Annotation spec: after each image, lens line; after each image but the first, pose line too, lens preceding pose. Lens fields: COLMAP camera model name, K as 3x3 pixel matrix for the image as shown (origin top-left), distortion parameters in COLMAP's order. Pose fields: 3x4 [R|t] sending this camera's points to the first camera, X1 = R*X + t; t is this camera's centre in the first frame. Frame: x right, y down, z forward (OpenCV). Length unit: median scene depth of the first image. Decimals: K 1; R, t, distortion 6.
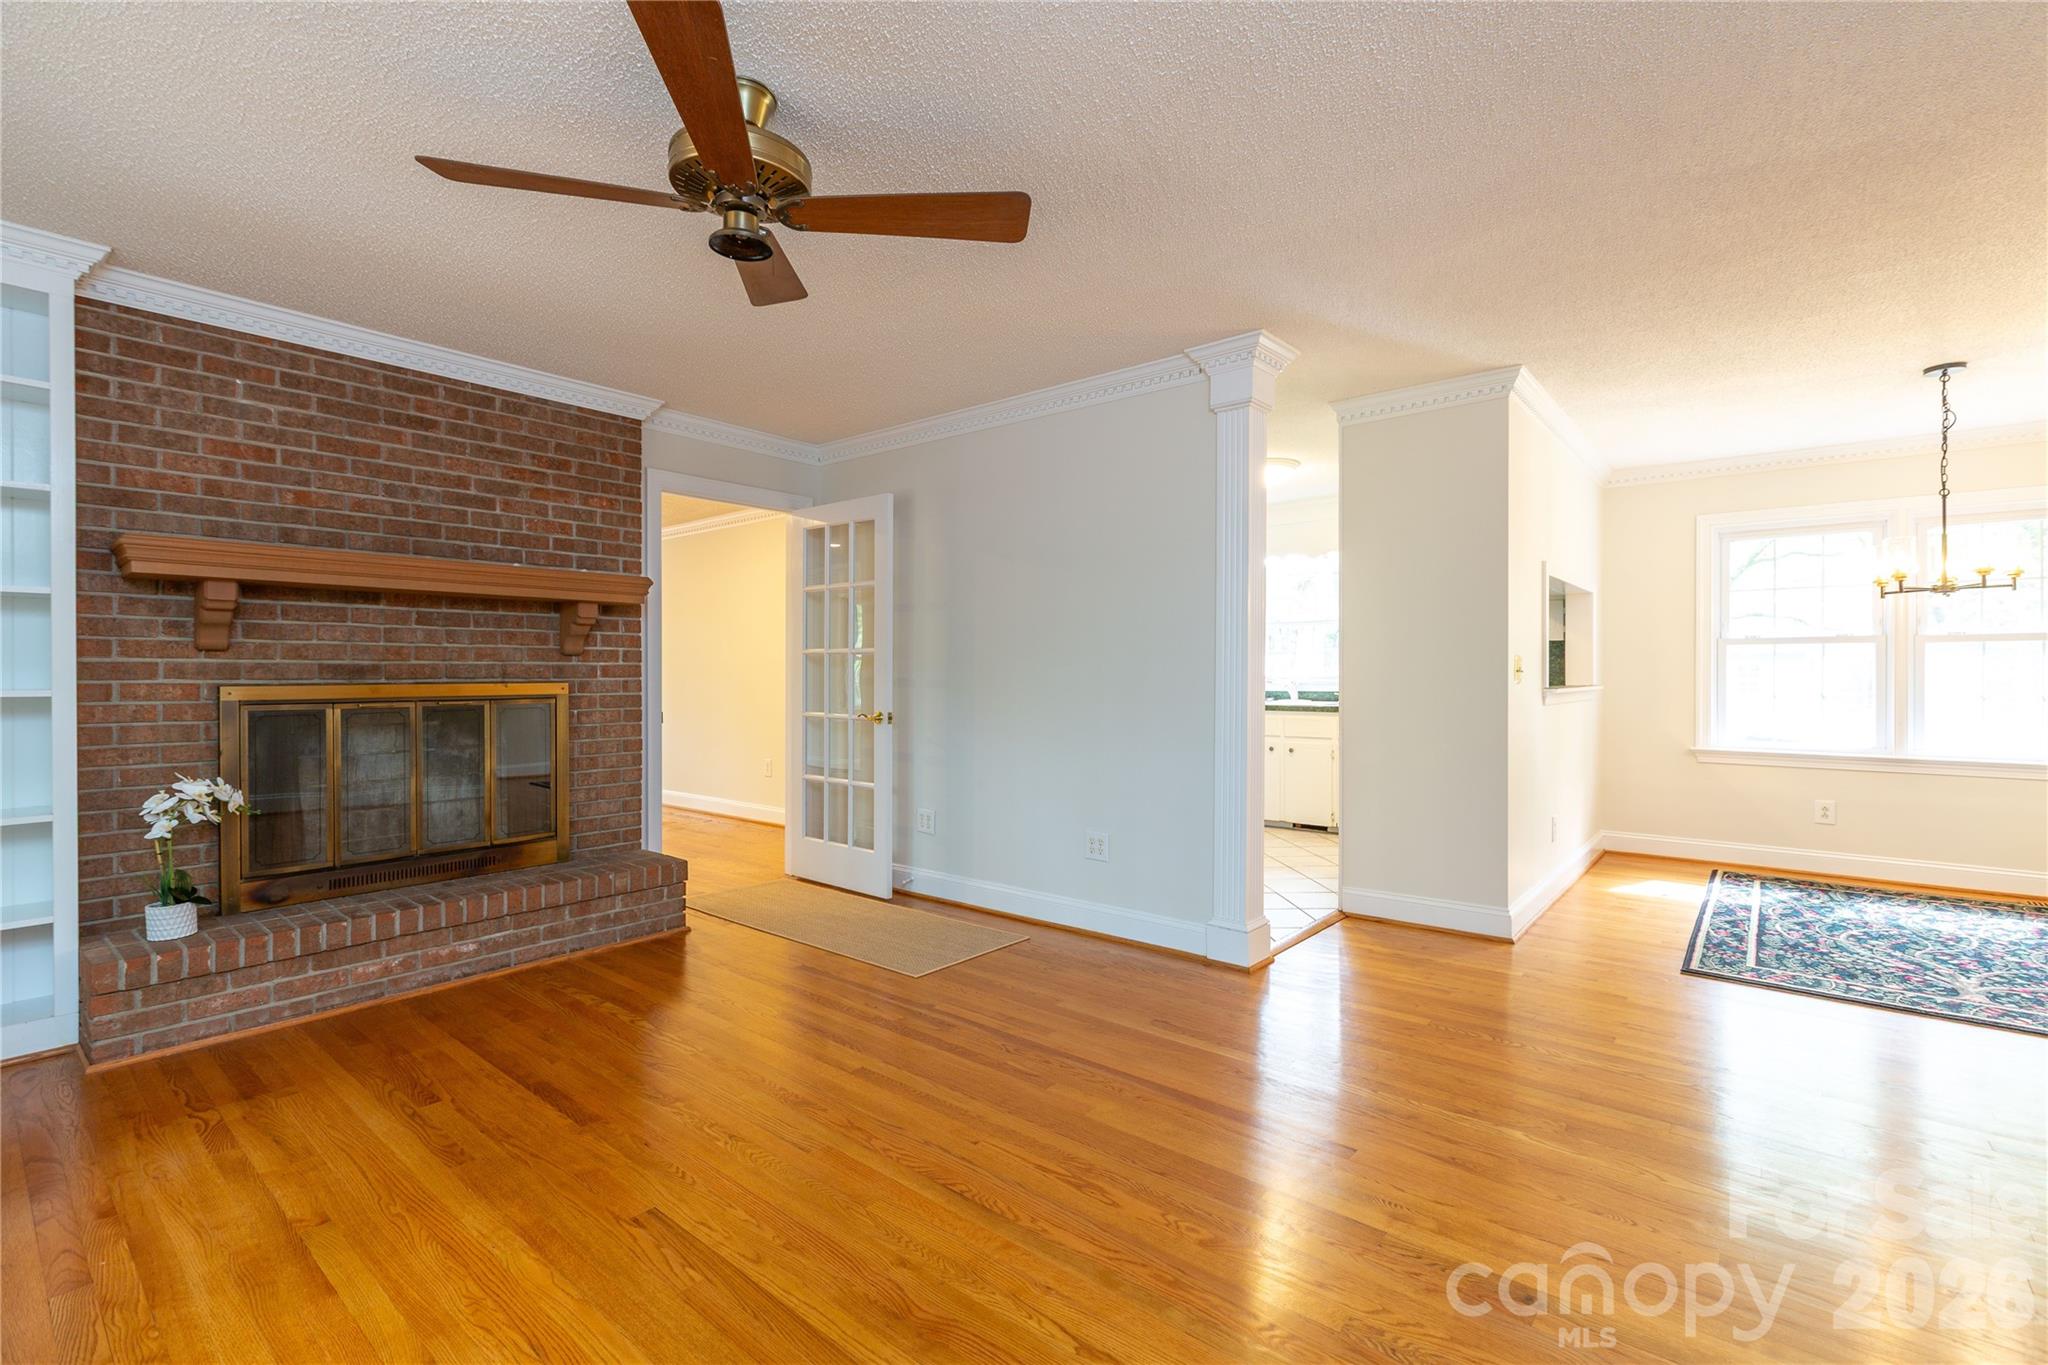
lens RADIAL K [[912.0, 0, 1026.5], [0, 912.0, 669.8], [0, 0, 1]] dist [0.001743, -0.000439]
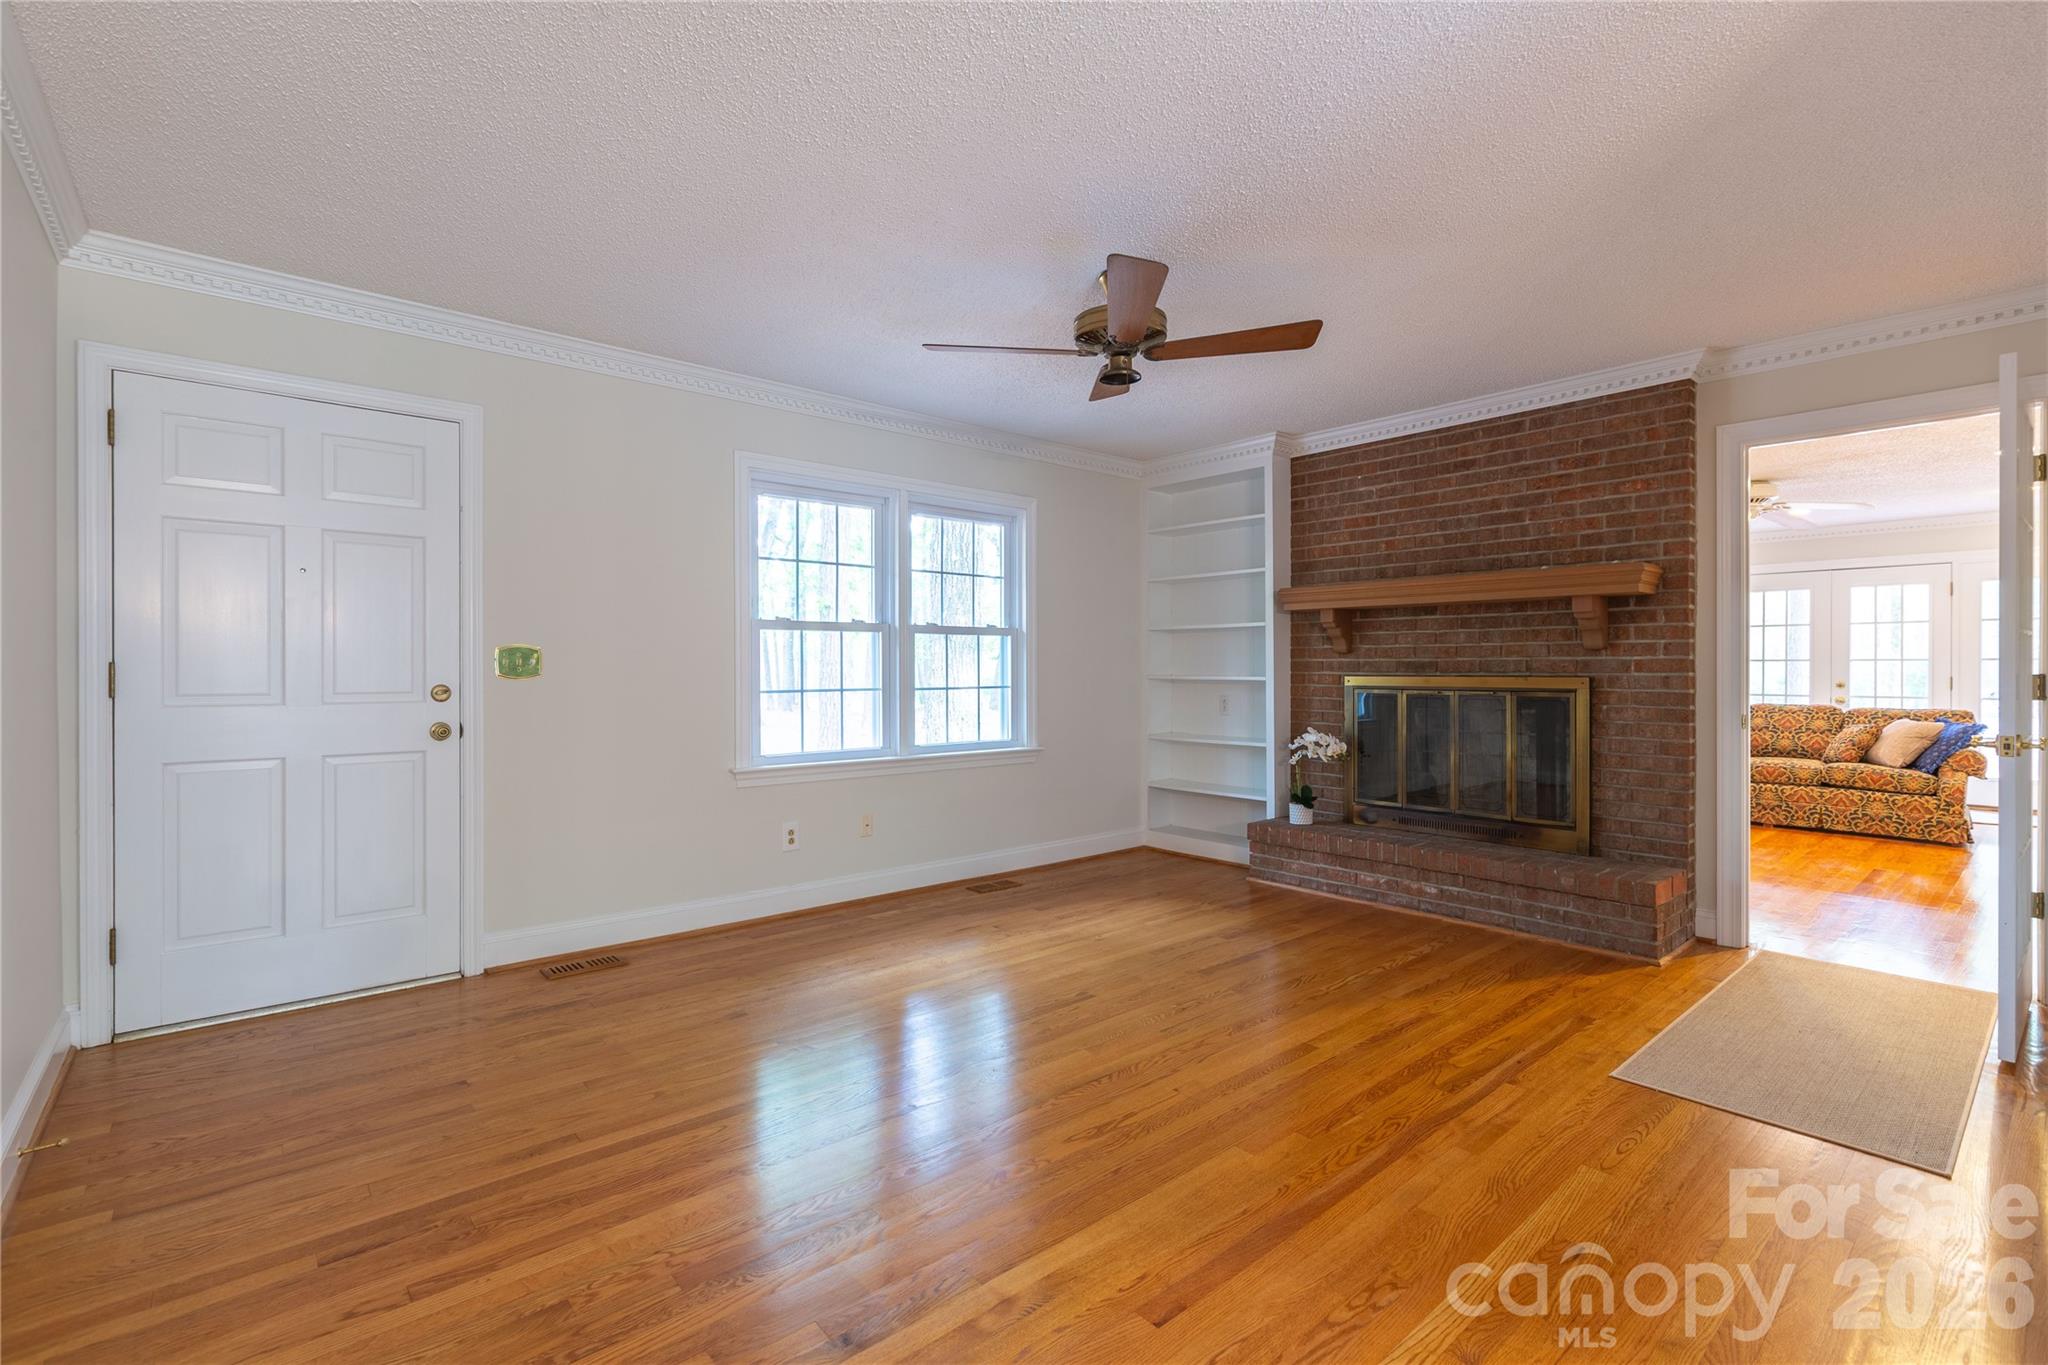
lens RADIAL K [[912.0, 0, 1026.5], [0, 912.0, 669.8], [0, 0, 1]] dist [0.001743, -0.000439]
pose [[-0.161281, -0.003720, -0.986902, 0.664175], [-0.001929, 0.999992, -0.003454, 0.012000], [0.986907, 0.001347, -0.161287, 0.631057]]
